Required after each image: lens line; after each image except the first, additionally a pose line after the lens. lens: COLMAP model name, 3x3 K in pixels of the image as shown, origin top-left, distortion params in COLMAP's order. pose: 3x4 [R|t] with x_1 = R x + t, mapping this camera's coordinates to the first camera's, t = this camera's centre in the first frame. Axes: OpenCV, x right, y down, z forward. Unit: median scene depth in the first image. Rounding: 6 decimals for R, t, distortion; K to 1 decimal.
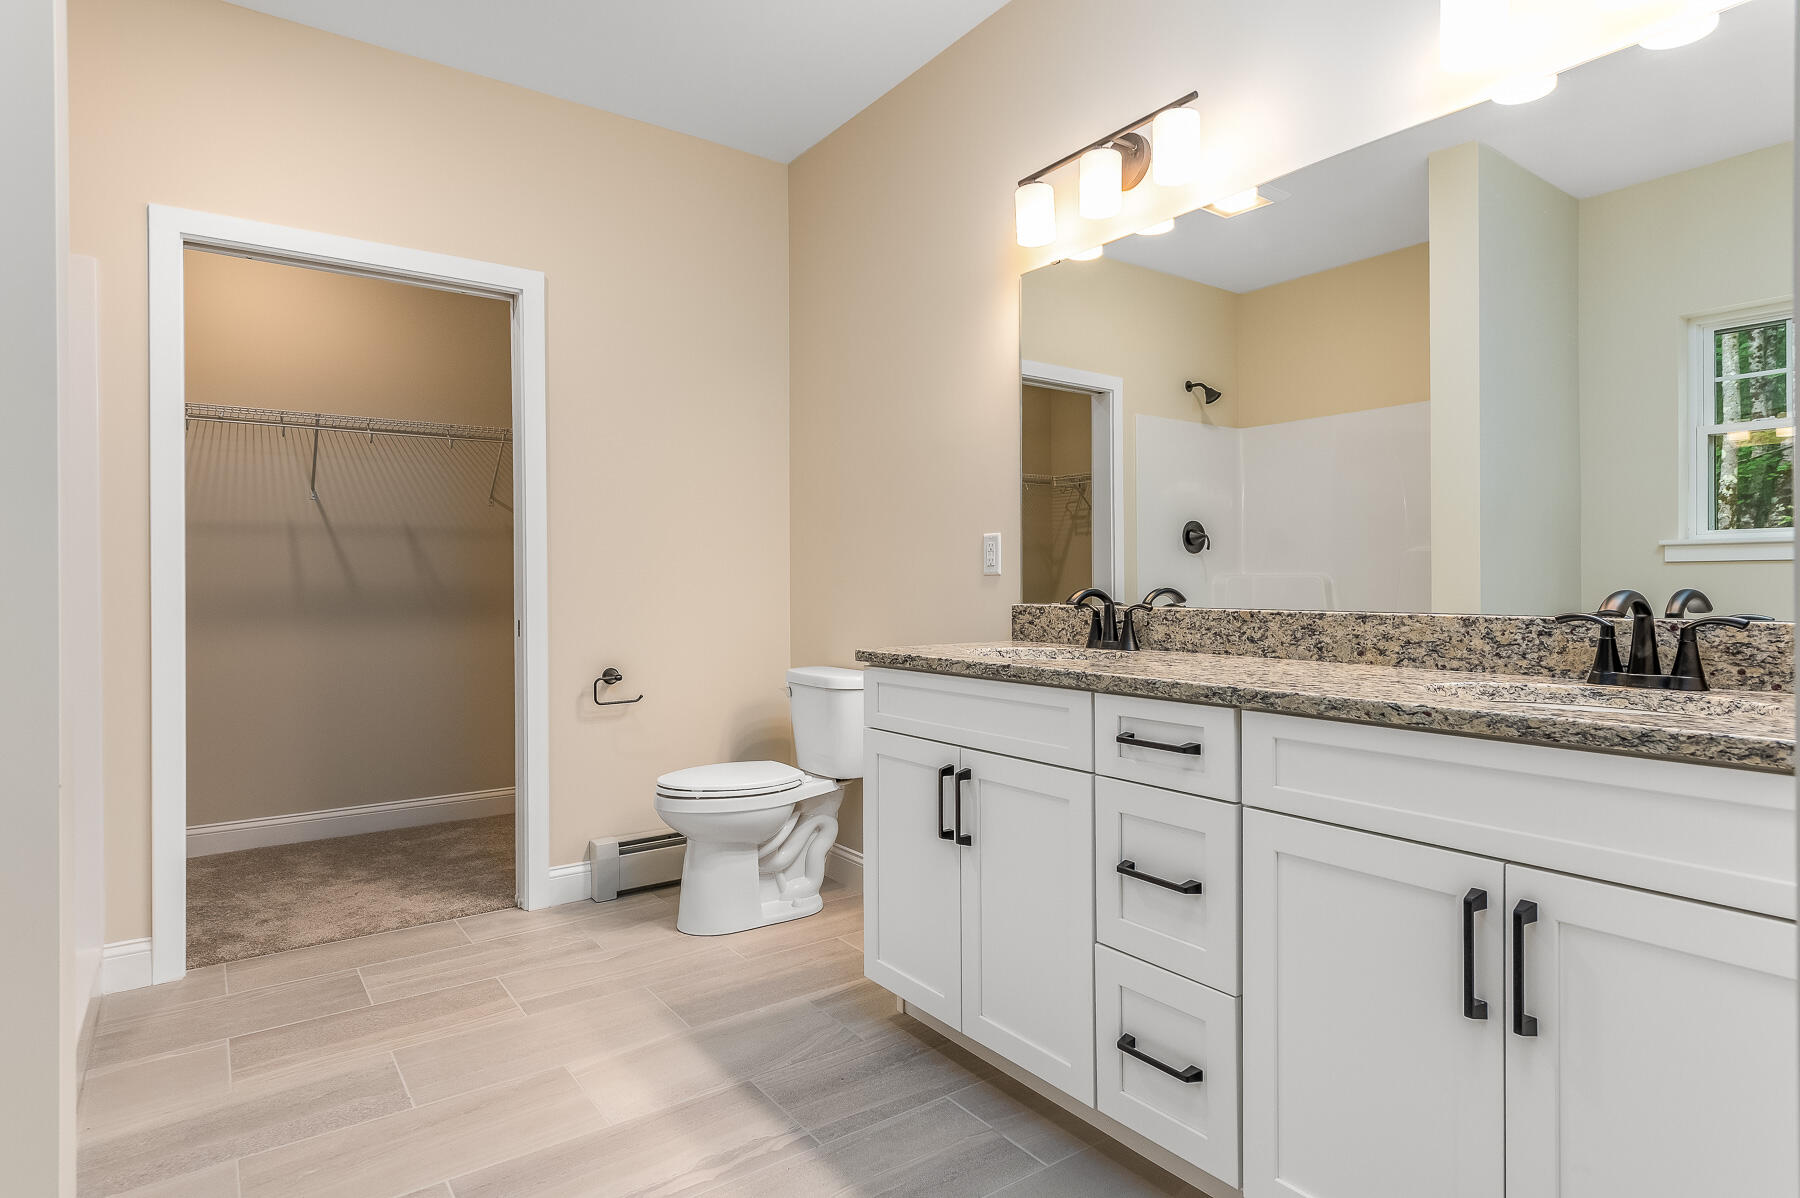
lens RADIAL K [[996.4, 0, 905.1], [0, 996.4, 587.8], [0, 0, 1]] dist [0.030314, -0.004362]
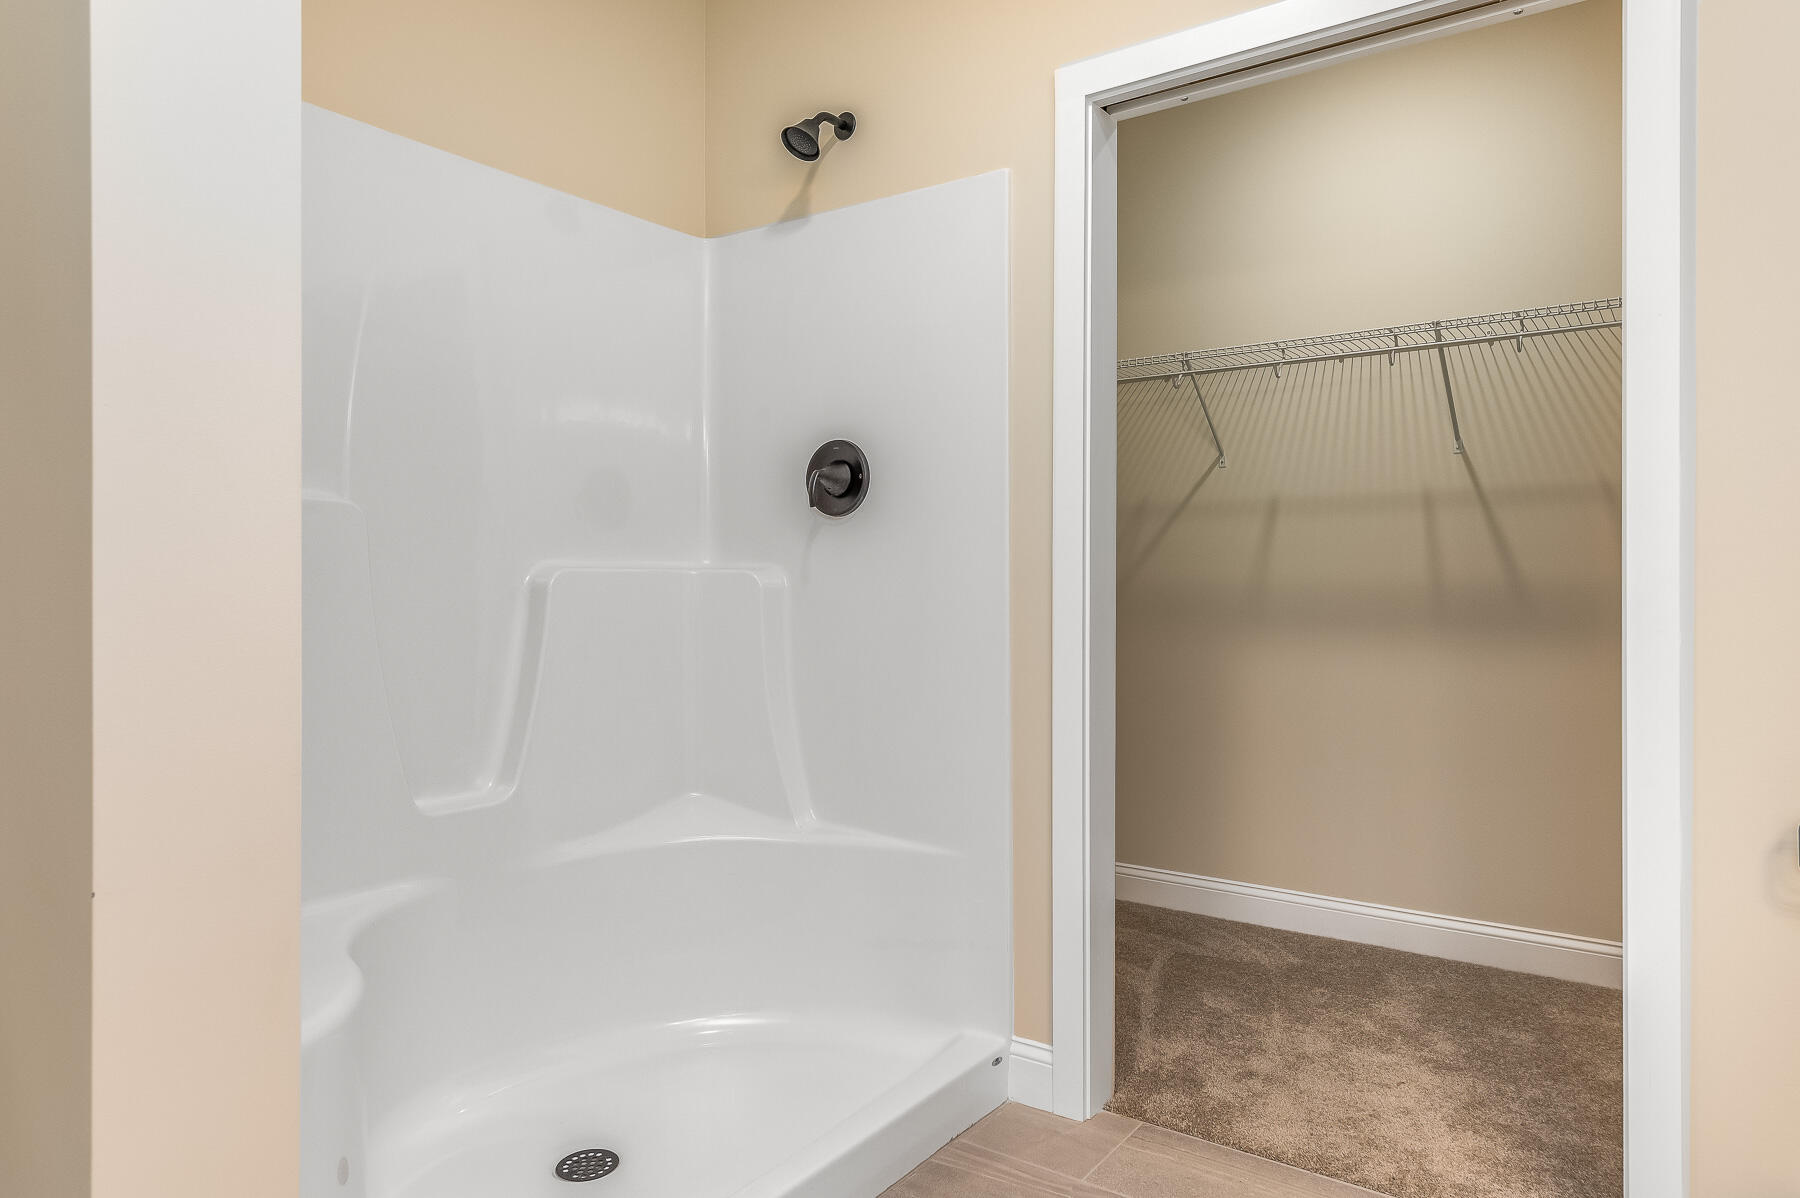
lens RADIAL K [[1137.7, 0, 899.5], [0, 1137.7, 579.6], [0, 0, 1]] dist [0.008708, 0.000360]
pose [[0.322175, 0.014009, -0.946576, 0.016433], [-0.009343, 0.999889, 0.011618, -0.011886], [0.946634, 0.005101, 0.322270, 0.510308]]
